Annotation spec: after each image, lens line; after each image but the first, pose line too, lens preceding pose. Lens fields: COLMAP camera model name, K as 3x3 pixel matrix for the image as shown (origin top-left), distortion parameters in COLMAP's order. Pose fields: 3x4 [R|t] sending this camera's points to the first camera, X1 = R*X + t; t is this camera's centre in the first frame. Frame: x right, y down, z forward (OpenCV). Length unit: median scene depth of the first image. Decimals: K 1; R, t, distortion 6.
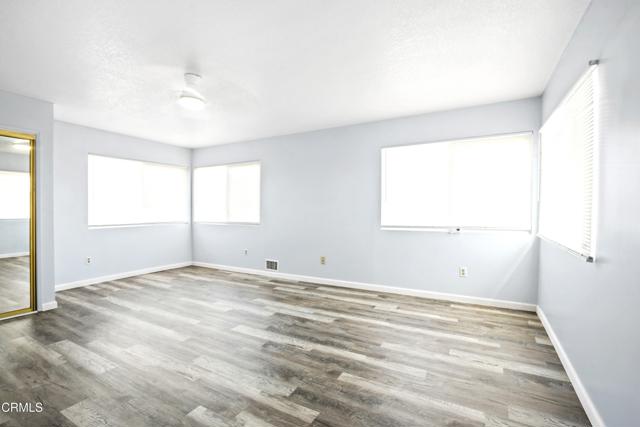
lens RADIAL K [[294.7, 0, 319.3], [0, 294.7, 213.8], [0, 0, 1]] dist [-0.002393, -0.000328]
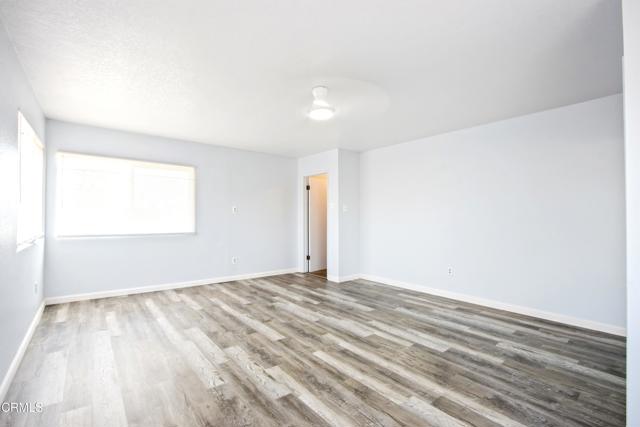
lens RADIAL K [[294.7, 0, 320.6], [0, 294.7, 214.8], [0, 0, 1]] dist [-0.002393, -0.000328]
pose [[-0.930528, 0.001381, 0.366217, -0.821782], [0.002466, 0.999994, 0.002494, -0.025872], [-0.366212, 0.003224, -0.930526, 1.992939]]
